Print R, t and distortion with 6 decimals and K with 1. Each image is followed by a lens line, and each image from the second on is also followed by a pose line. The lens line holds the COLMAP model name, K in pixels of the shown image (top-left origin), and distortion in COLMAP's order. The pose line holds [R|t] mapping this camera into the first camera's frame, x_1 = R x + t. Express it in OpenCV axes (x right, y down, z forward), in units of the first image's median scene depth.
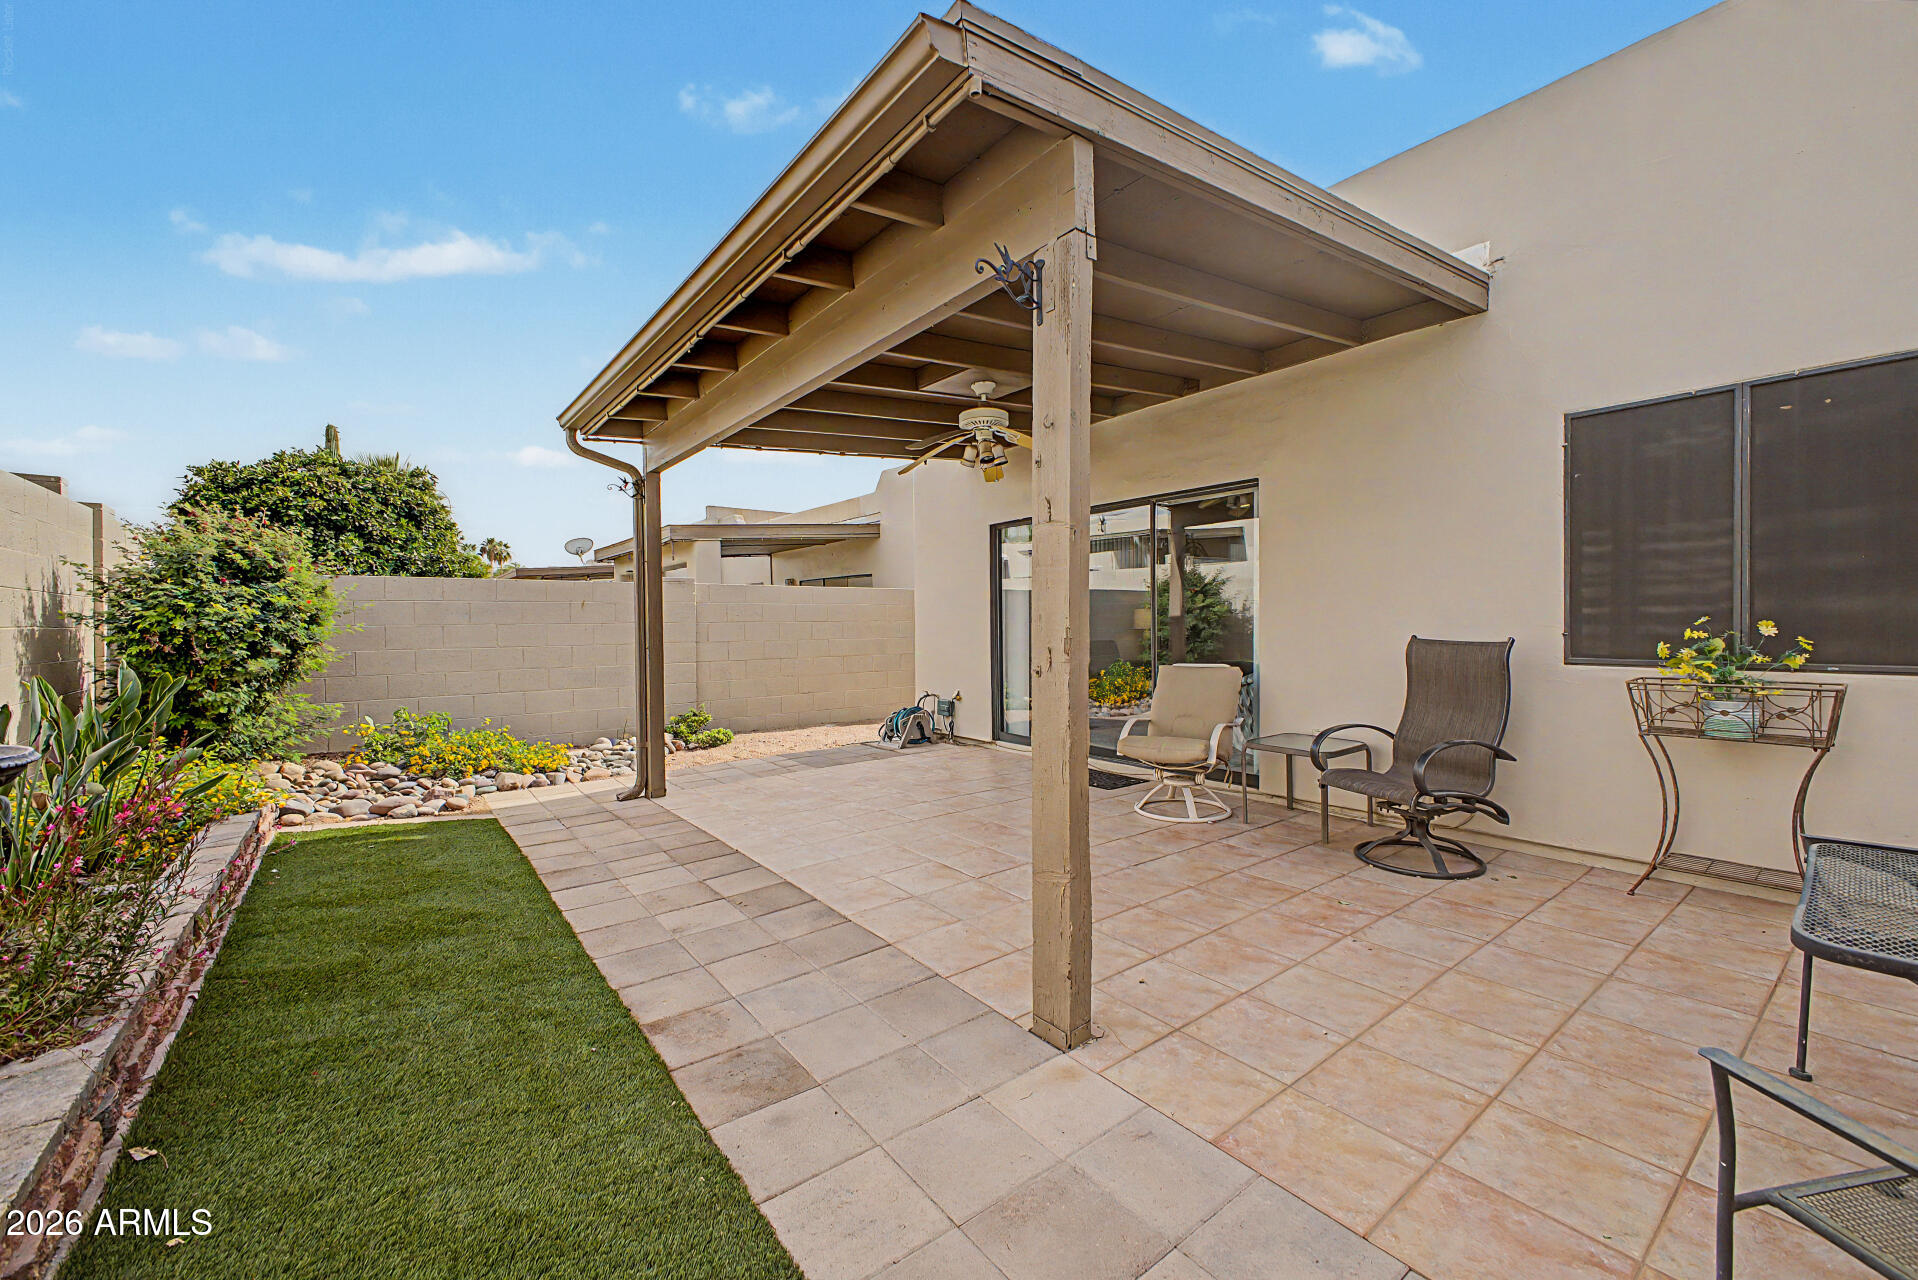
lens RADIAL K [[757.0, 0, 961.3], [0, 757.0, 634.3], [0, 0, 1]] dist [0.008283, -0.000548]
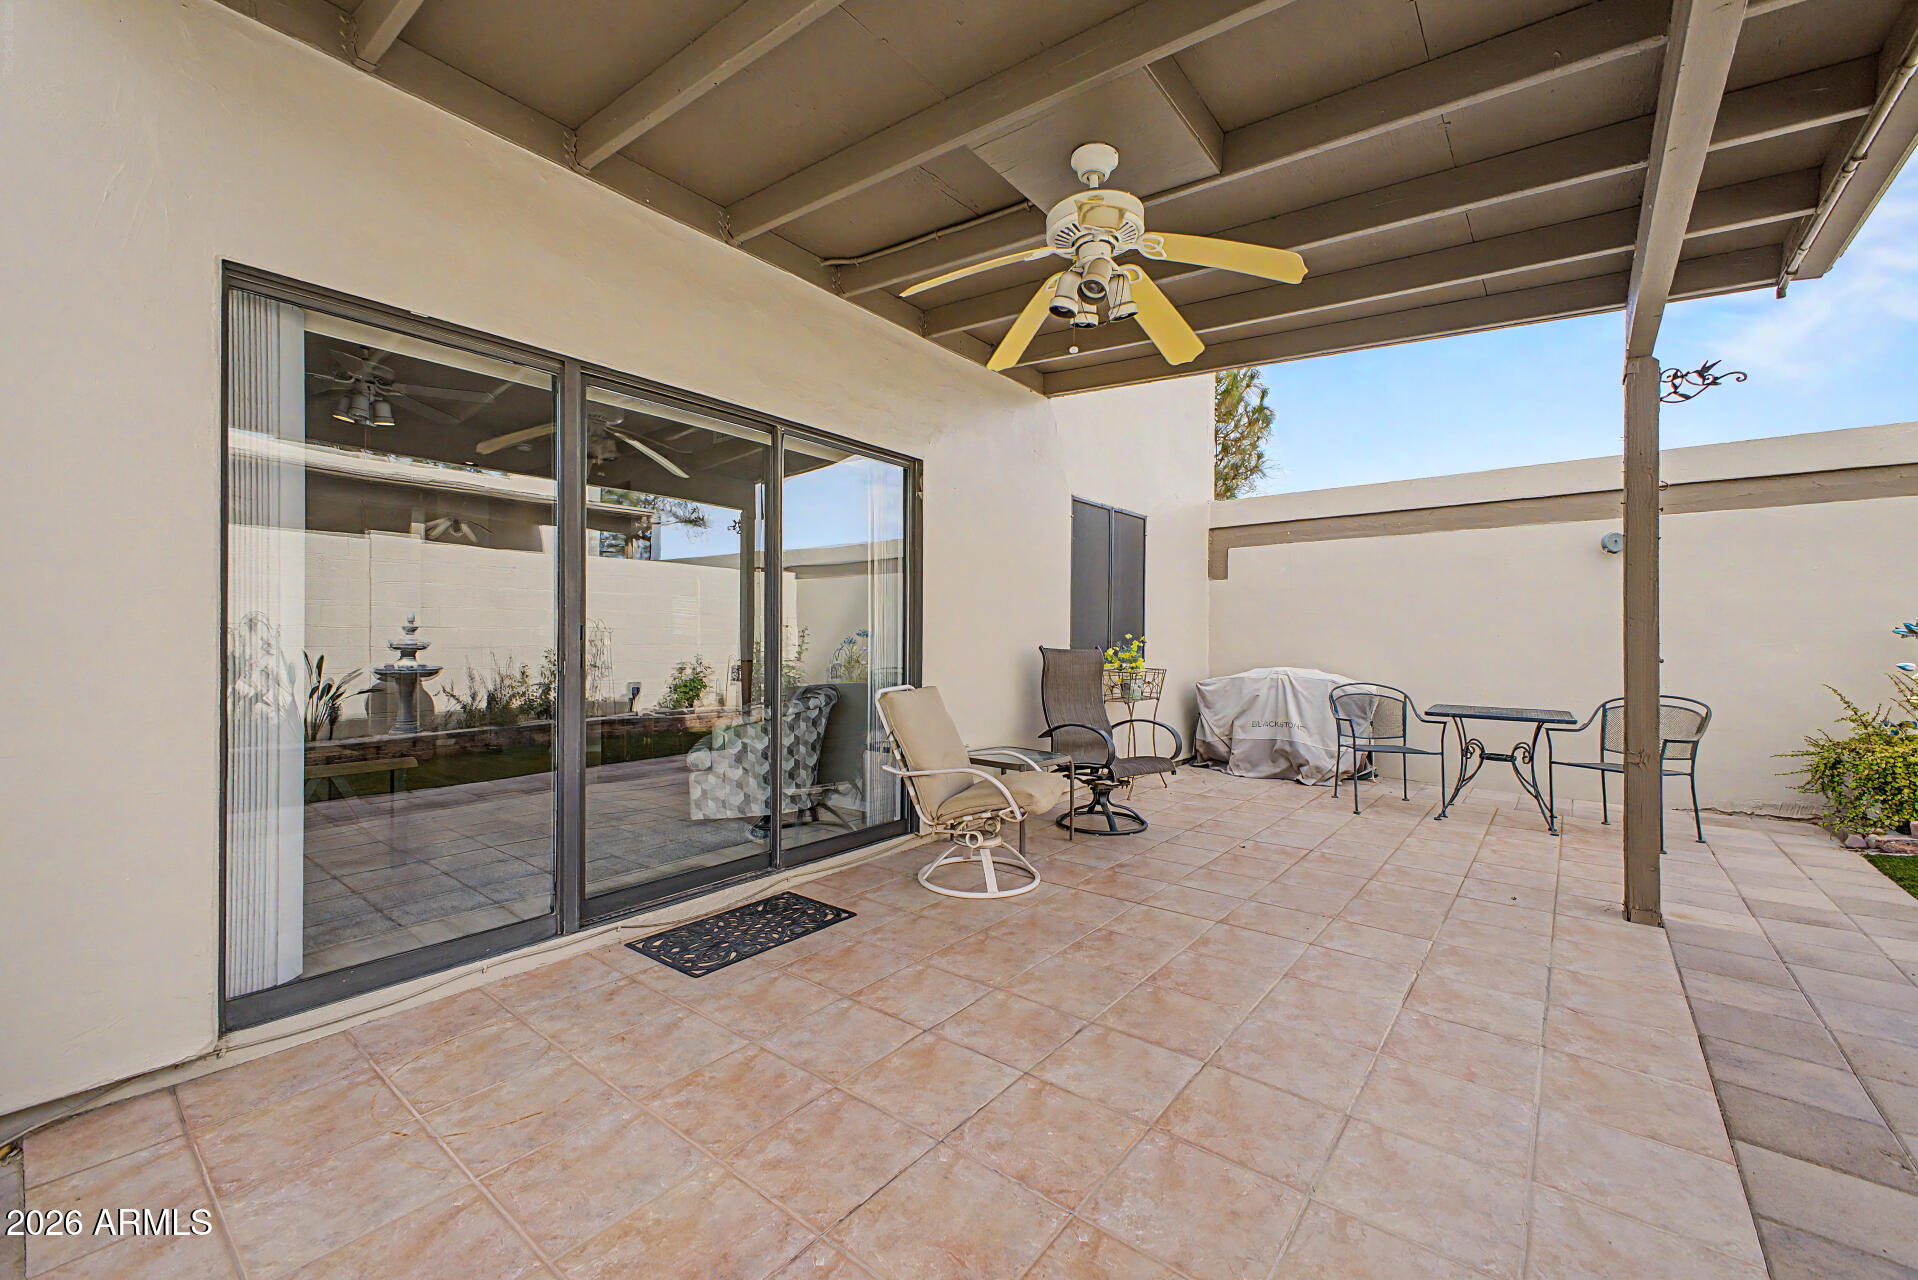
lens RADIAL K [[757.0, 0, 961.8], [0, 757.0, 640.8], [0, 0, 1]] dist [0.008283, -0.000548]
pose [[-0.233845, 0.005614, 0.972258, -0.607801], [0.013823, 0.999901, -0.002449, -0.005797], [-0.972176, 0.012867, -0.233900, 1.622487]]
